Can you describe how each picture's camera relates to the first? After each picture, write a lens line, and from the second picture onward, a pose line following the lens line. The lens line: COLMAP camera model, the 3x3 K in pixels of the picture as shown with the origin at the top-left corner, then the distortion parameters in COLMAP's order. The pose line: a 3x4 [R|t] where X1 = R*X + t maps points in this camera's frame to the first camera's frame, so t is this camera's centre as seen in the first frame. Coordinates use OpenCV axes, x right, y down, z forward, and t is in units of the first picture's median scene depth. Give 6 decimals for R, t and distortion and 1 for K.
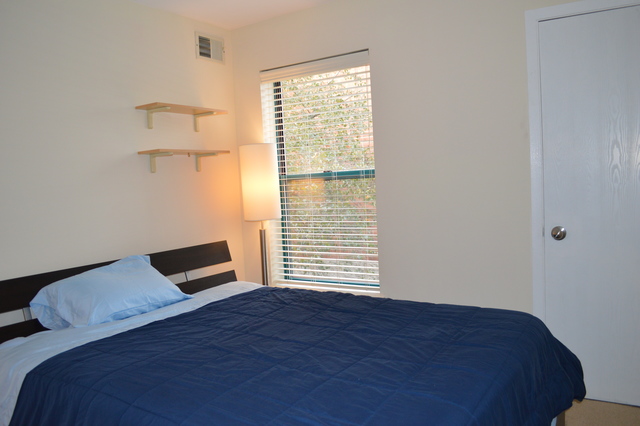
lens RADIAL K [[514.9, 0, 313.8], [0, 514.9, 211.7], [0, 0, 1]] dist [-0.083564, 0.011340]
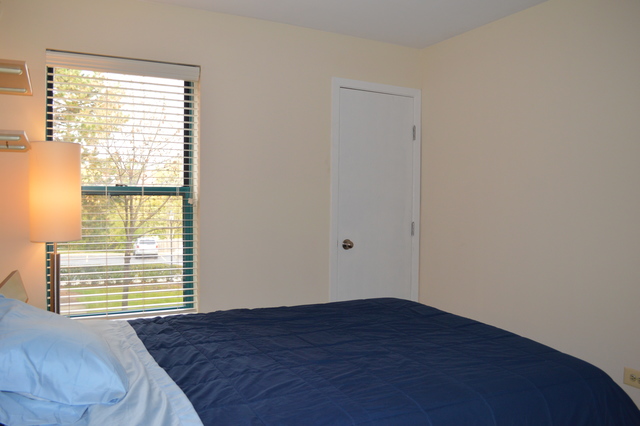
lens RADIAL K [[514.9, 0, 313.8], [0, 514.9, 211.7], [0, 0, 1]] dist [-0.083564, 0.011340]
pose [[0.487468, 0.037810, 0.872322, -0.764414], [0.020899, 0.998271, -0.054947, 0.029160], [-0.872891, 0.045016, 0.485835, 0.395511]]
